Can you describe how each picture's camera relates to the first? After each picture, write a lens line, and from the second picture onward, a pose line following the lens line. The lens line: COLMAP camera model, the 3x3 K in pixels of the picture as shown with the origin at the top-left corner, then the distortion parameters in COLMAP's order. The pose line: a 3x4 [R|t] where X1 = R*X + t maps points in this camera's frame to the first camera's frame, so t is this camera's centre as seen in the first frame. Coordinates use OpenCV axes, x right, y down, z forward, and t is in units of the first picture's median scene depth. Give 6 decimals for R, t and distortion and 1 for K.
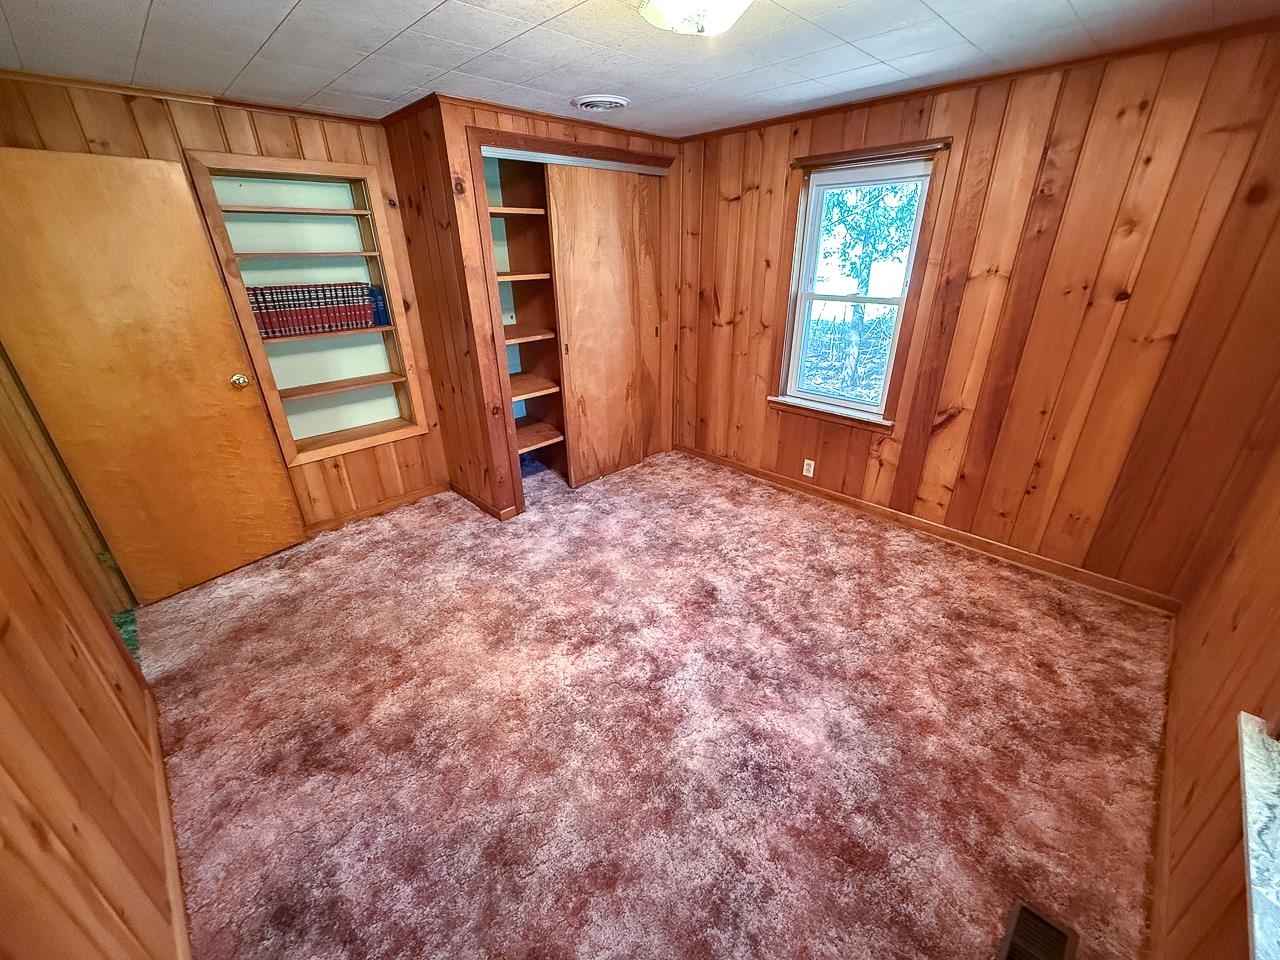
lens RADIAL K [[509.4, 0, 636.6], [0, 509.4, 478.8], [0, 0, 1]] dist [0.000216, -0.000289]
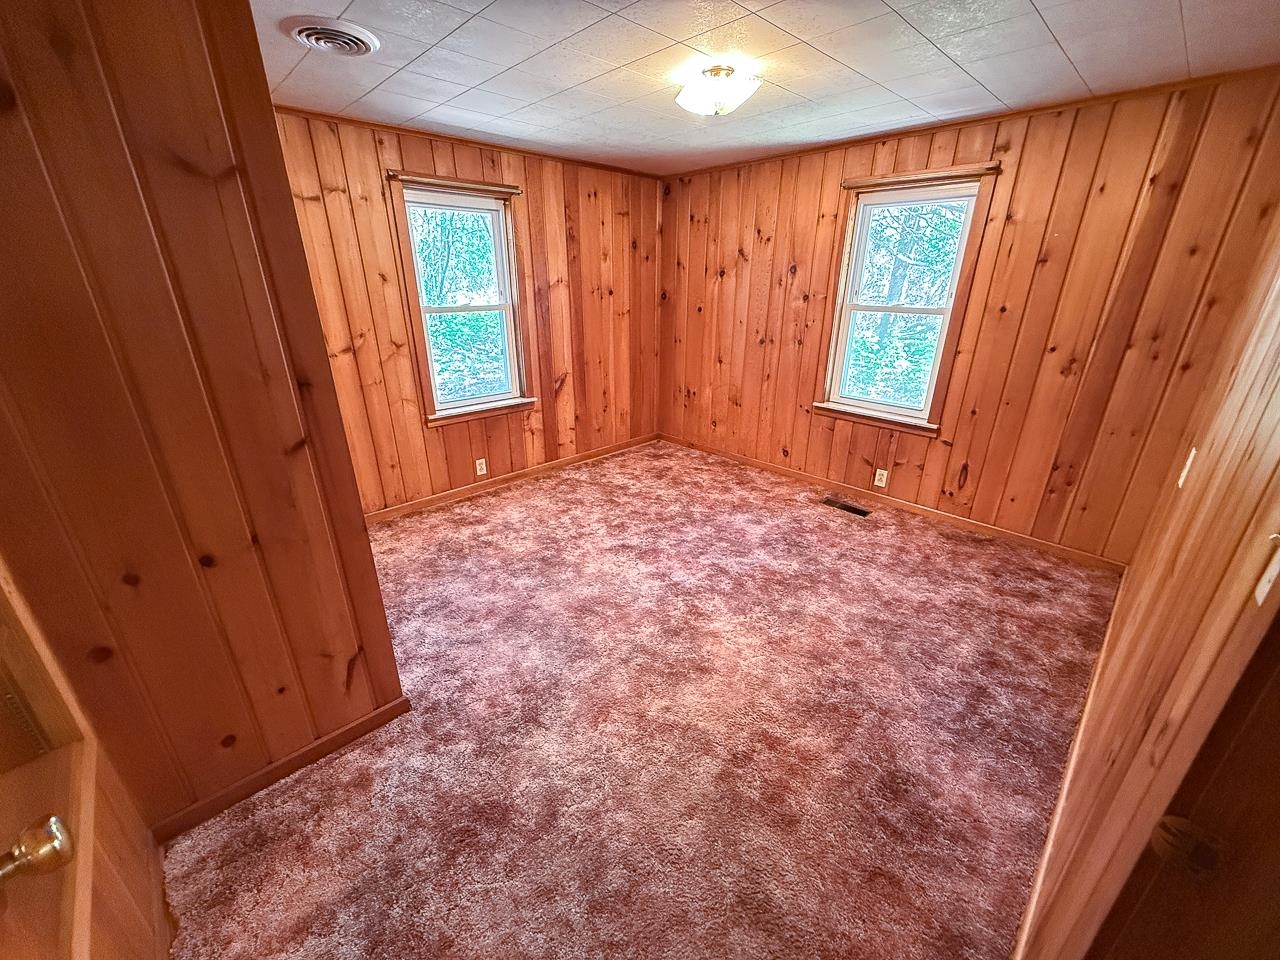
lens RADIAL K [[509.4, 0, 636.6], [0, 509.4, 478.8], [0, 0, 1]] dist [0.000216, -0.000289]
pose [[0.016390, -0.352672, 0.935604, -0.832471], [0.413289, 0.854441, 0.314838, -0.252352], [-0.910453, 0.381514, 0.159760, 0.680208]]
